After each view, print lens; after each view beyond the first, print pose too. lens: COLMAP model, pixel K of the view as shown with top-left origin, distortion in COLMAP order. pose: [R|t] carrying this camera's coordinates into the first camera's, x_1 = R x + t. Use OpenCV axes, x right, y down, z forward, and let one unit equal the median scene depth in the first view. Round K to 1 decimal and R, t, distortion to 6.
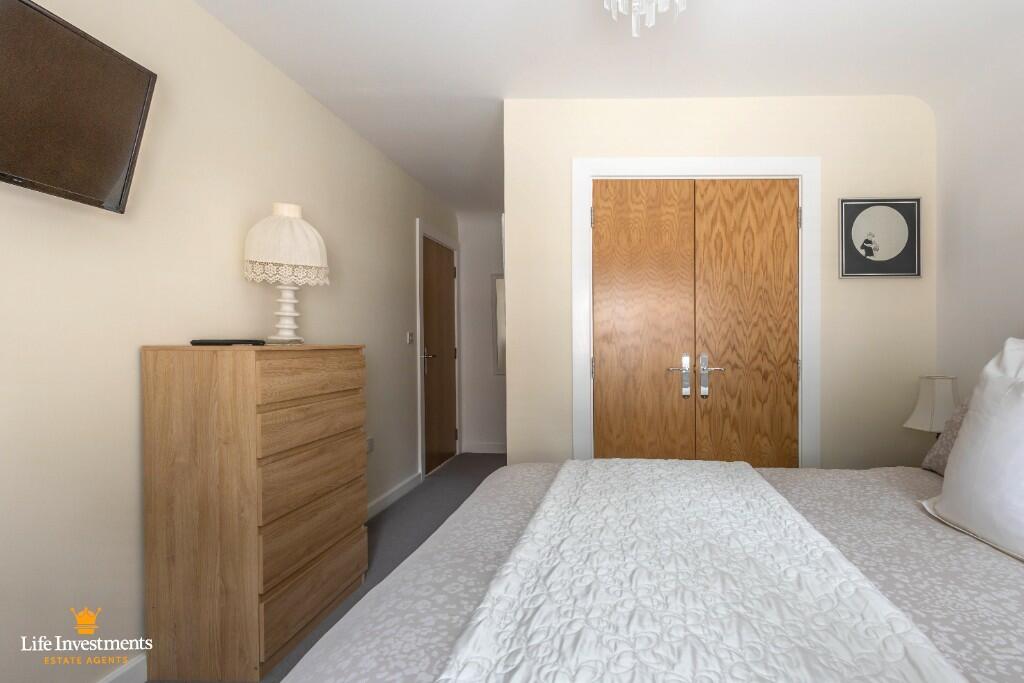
lens RADIAL K [[497.4, 0, 505.9], [0, 497.4, 340.4], [0, 0, 1]] dist [0.001959, -0.000319]
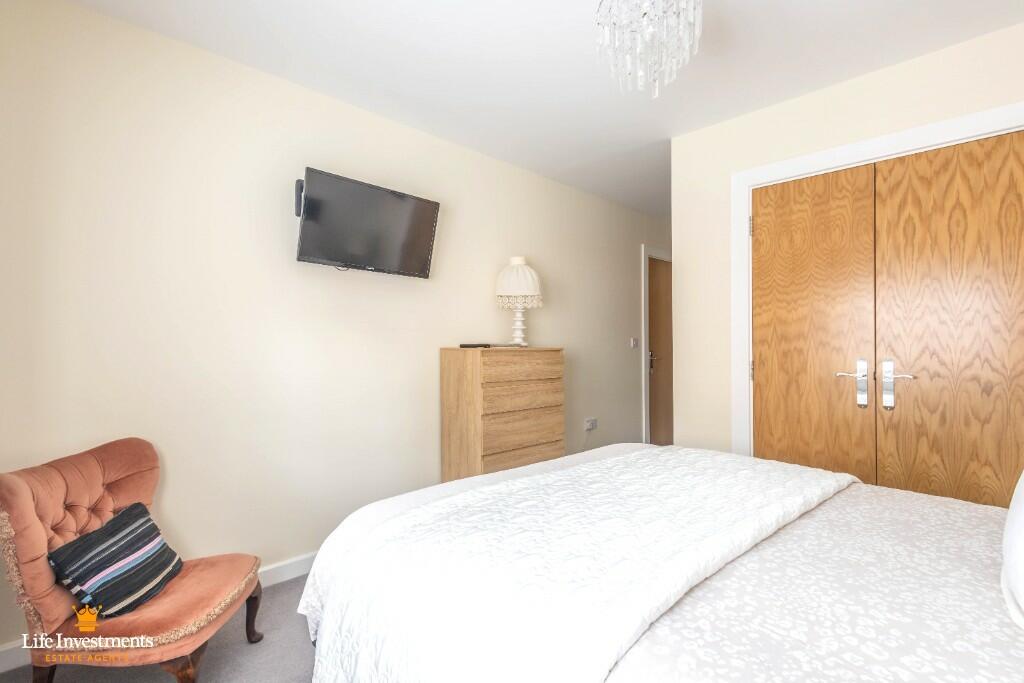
lens RADIAL K [[471.3, 0, 515.0], [0, 471.3, 339.1], [0, 0, 1]] dist [0.003186, 0.000022]
pose [[0.722455, -0.010654, -0.691336, 0.498871], [0.000912, 0.999895, -0.014456, 0.003499], [0.691418, 0.009814, 0.722389, -0.051942]]
